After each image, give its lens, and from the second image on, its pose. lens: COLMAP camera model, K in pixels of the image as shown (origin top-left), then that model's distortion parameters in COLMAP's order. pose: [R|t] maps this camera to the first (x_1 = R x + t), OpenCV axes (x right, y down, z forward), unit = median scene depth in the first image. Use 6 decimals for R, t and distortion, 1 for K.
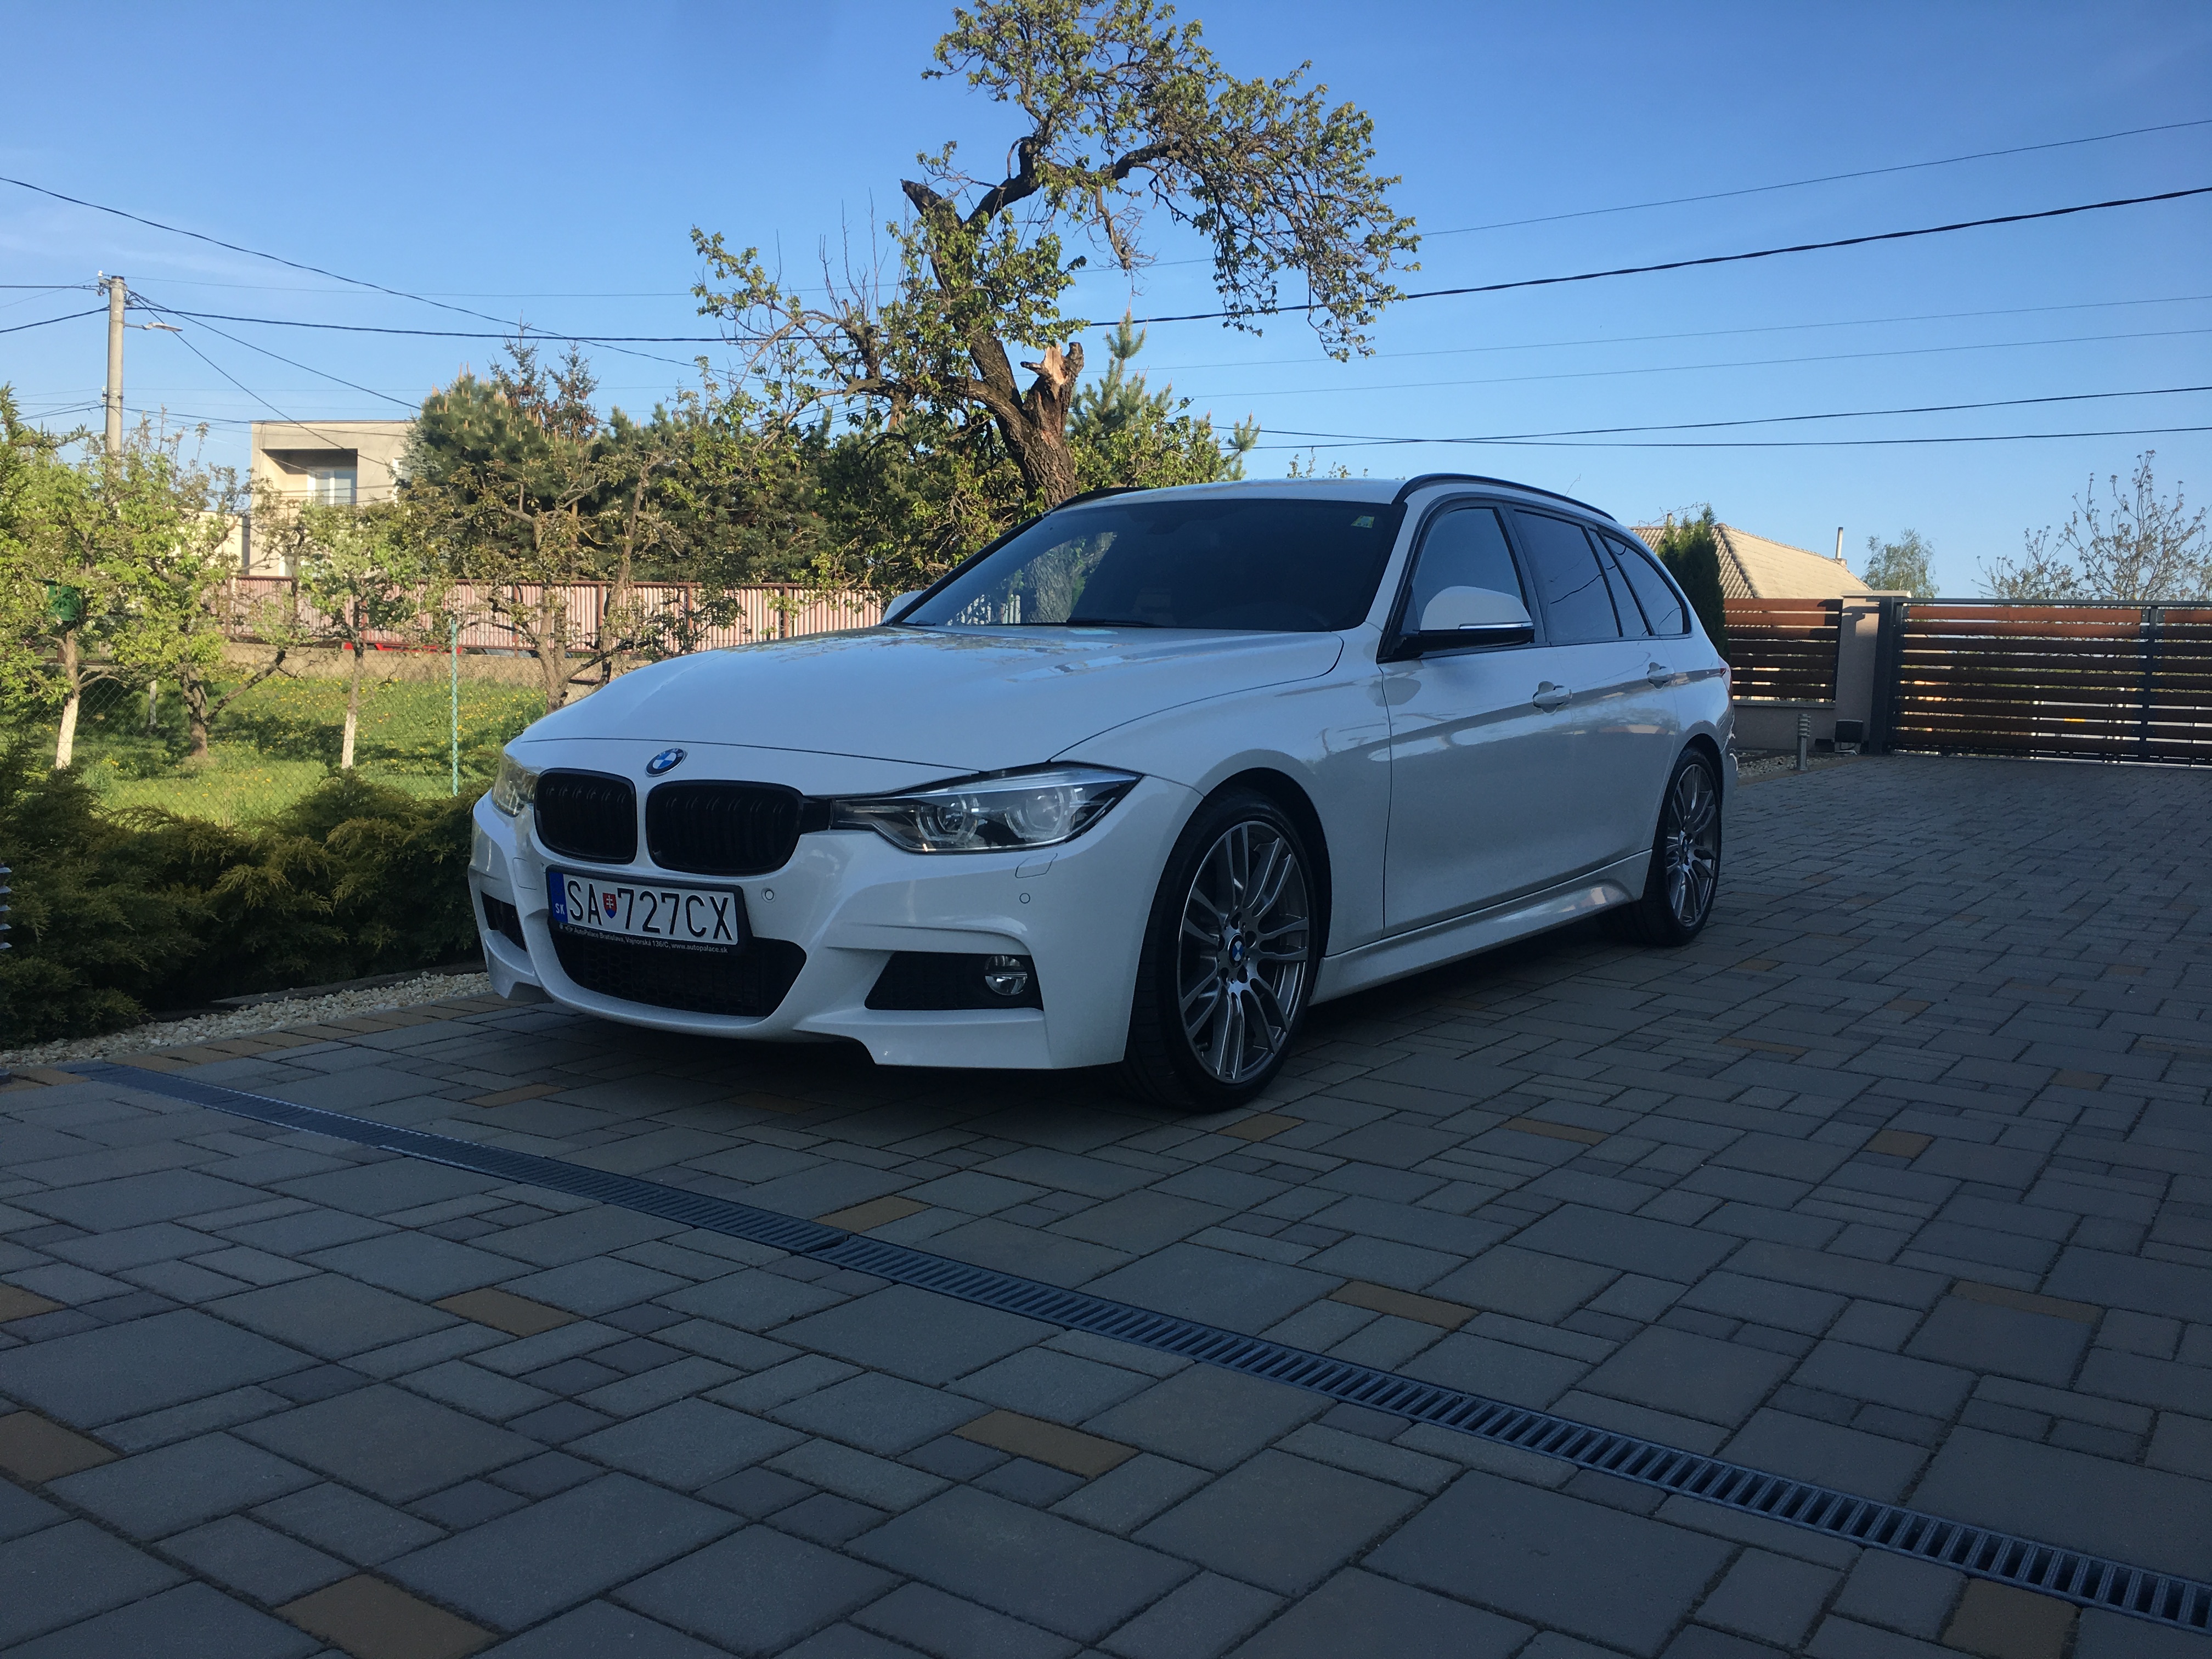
lens RADIAL K [[1871.9, 0, 1106.0], [0, 1871.9, 829.5], [0, 0, 1]] dist [0.090963, -0.128020]
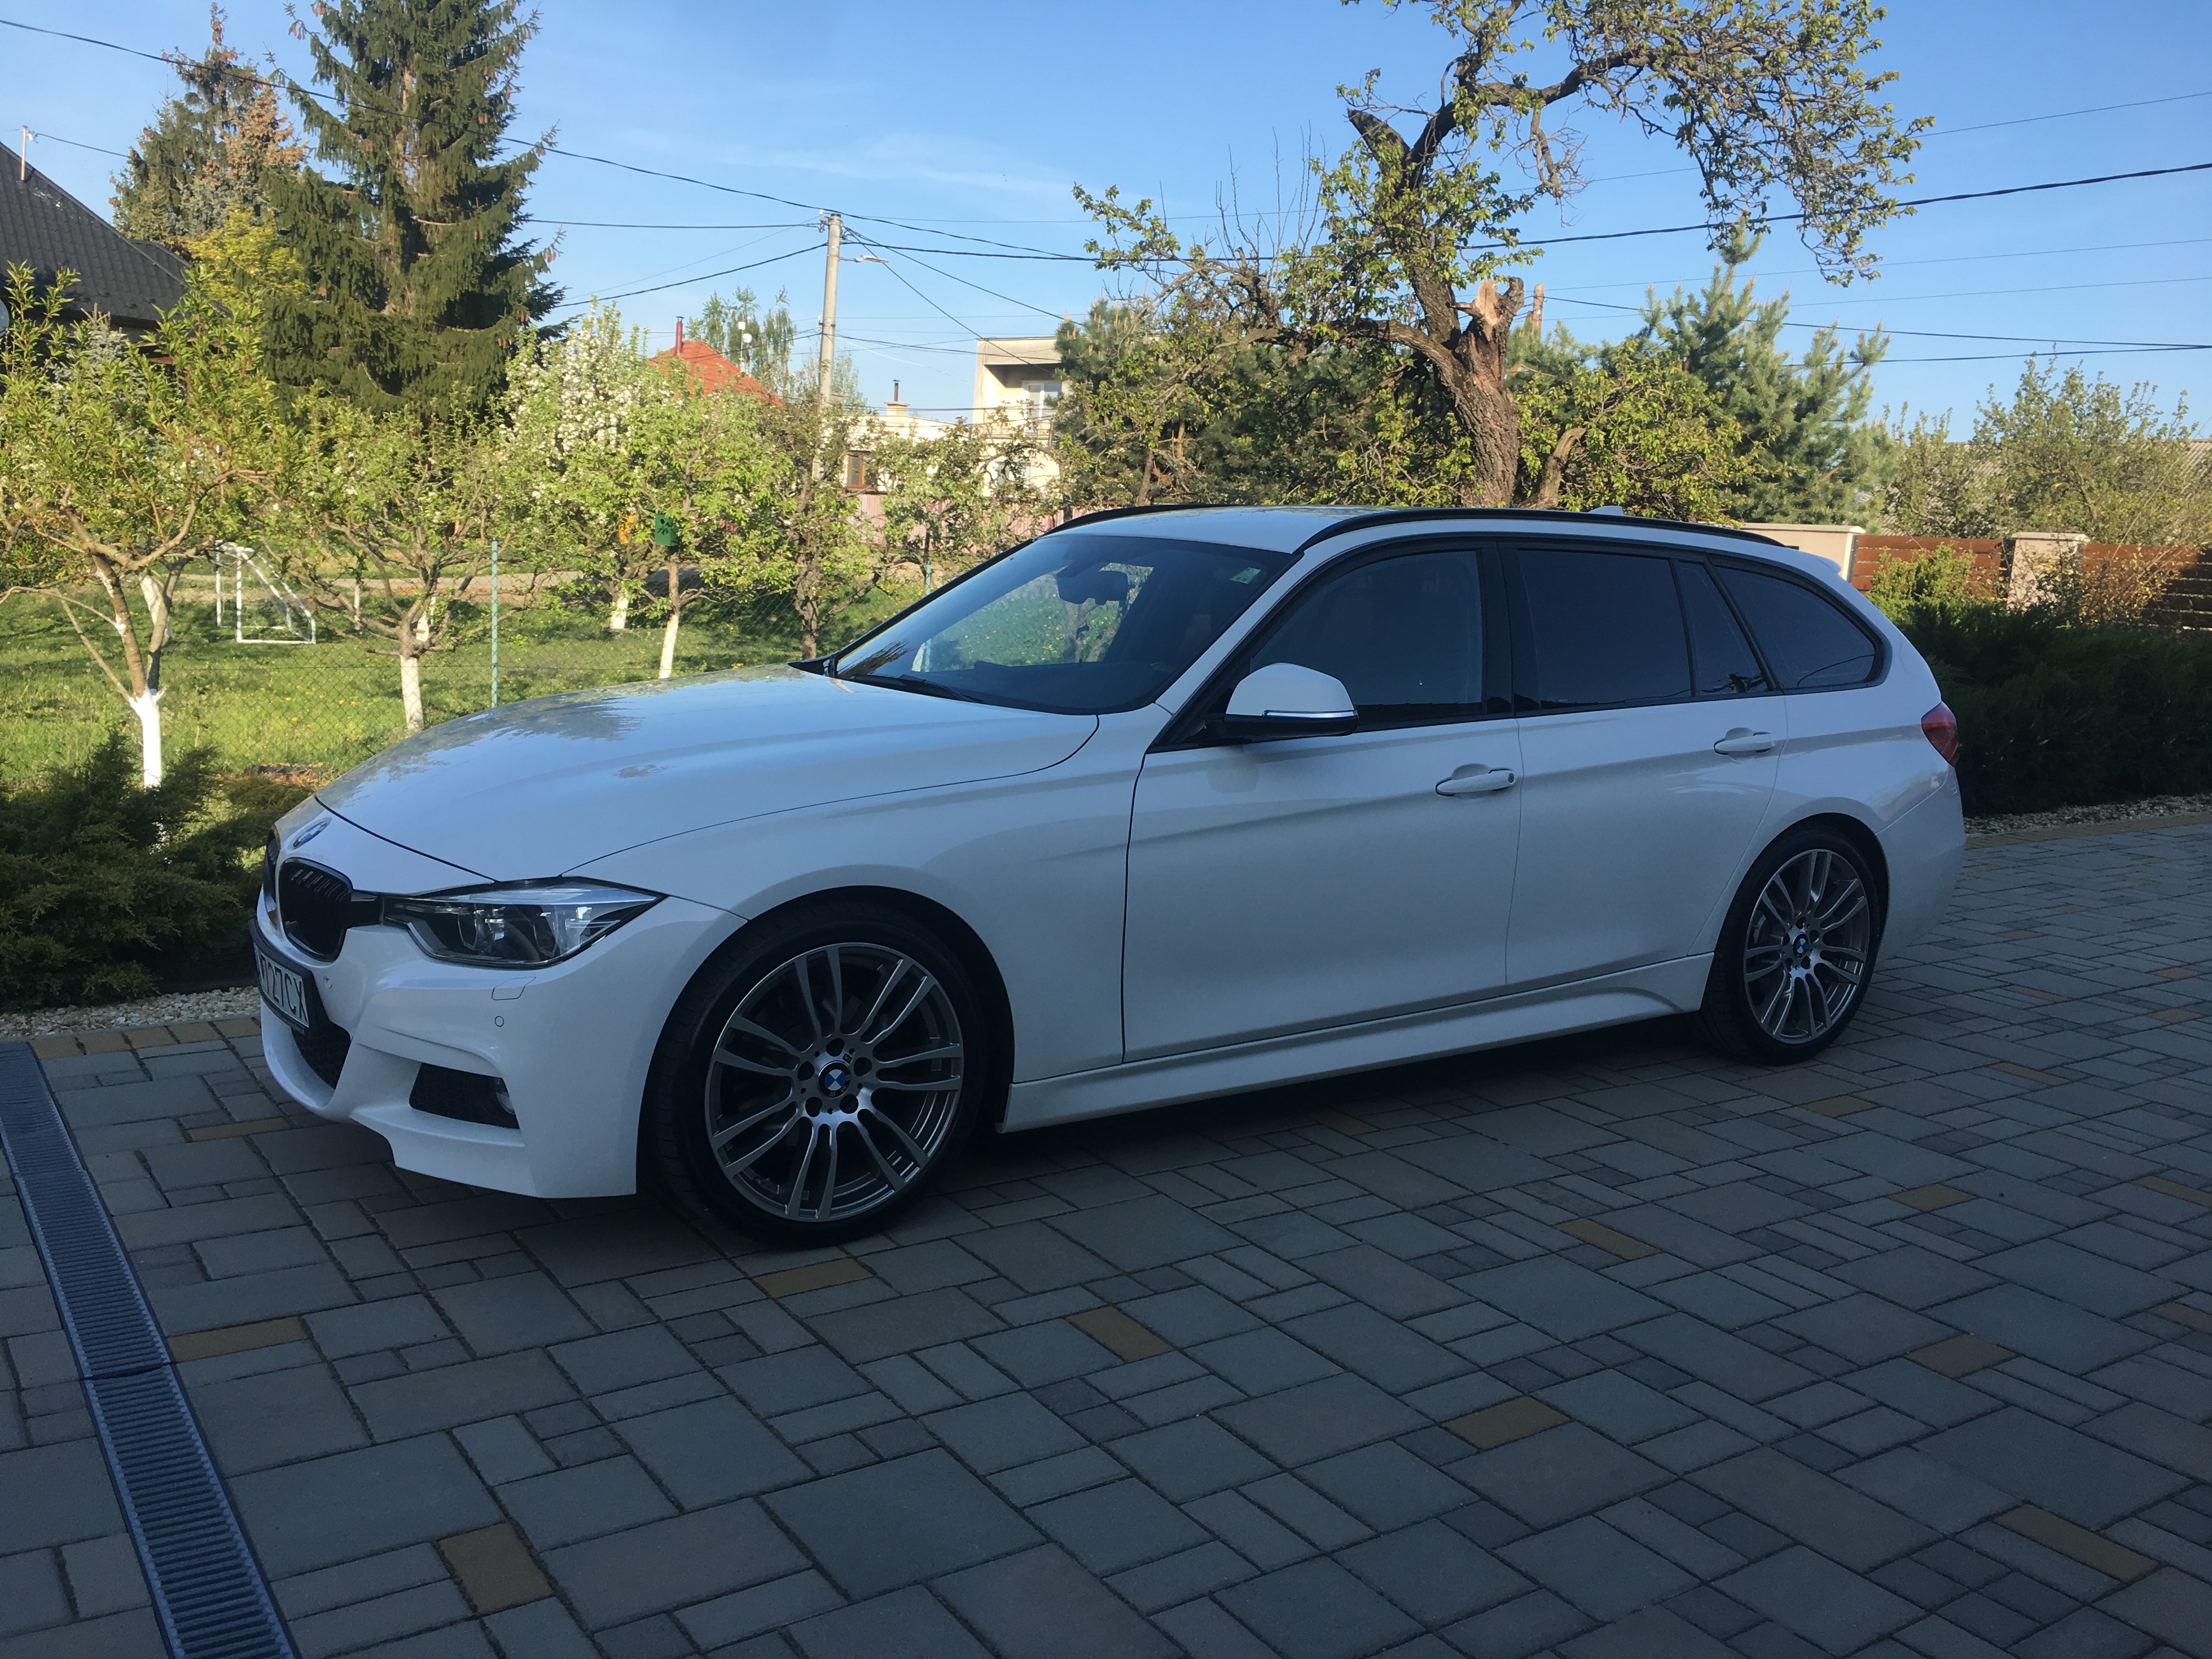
lens RADIAL K [[1875.6, 0, 1106.0], [0, 1875.6, 829.5], [0, 0, 1]] dist [0.088985, -0.104822]
pose [[0.929554, 0.077783, -0.360388, 0.173634], [-0.059051, 0.996283, 0.062717, -0.041569], [0.363927, -0.037018, 0.930692, 0.063793]]
